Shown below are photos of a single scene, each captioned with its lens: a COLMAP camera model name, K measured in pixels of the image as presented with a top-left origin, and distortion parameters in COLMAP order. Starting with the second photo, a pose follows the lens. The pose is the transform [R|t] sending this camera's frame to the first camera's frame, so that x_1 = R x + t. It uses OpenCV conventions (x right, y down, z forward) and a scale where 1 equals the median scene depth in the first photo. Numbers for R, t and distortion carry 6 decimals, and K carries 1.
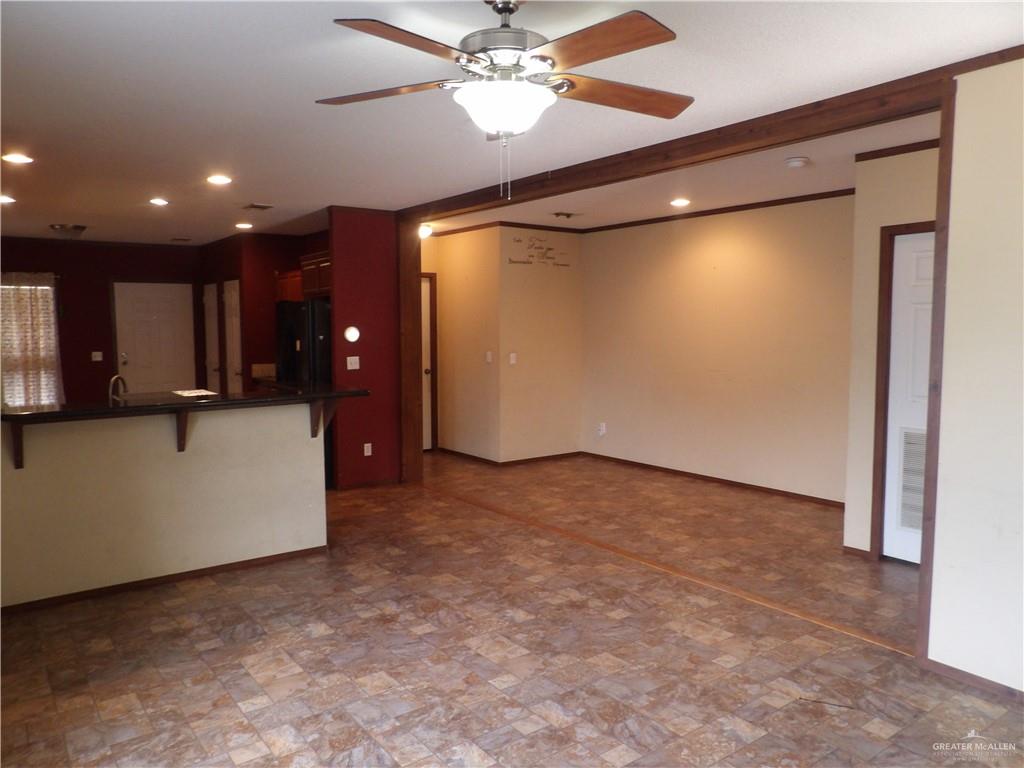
lens RADIAL K [[737.4, 0, 515.1], [0, 737.4, 384.3], [0, 0, 1]] dist [-0.043485, 0.048485]
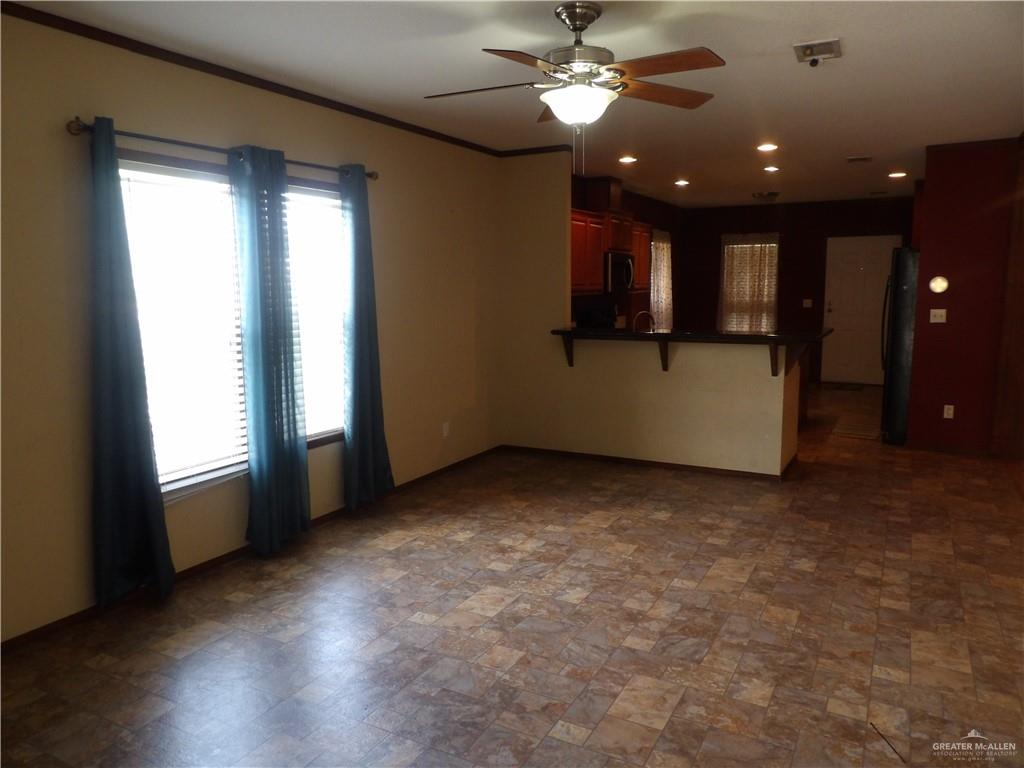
lens RADIAL K [[737.4, 0, 505.2], [0, 737.4, 404.0], [0, 0, 1]] dist [-0.043485, 0.048485]
pose [[0.405765, 0.151204, -0.901383, 0.790190], [-0.067734, 0.988484, 0.135324, -0.014035], [0.911464, 0.006144, 0.411334, 0.234465]]
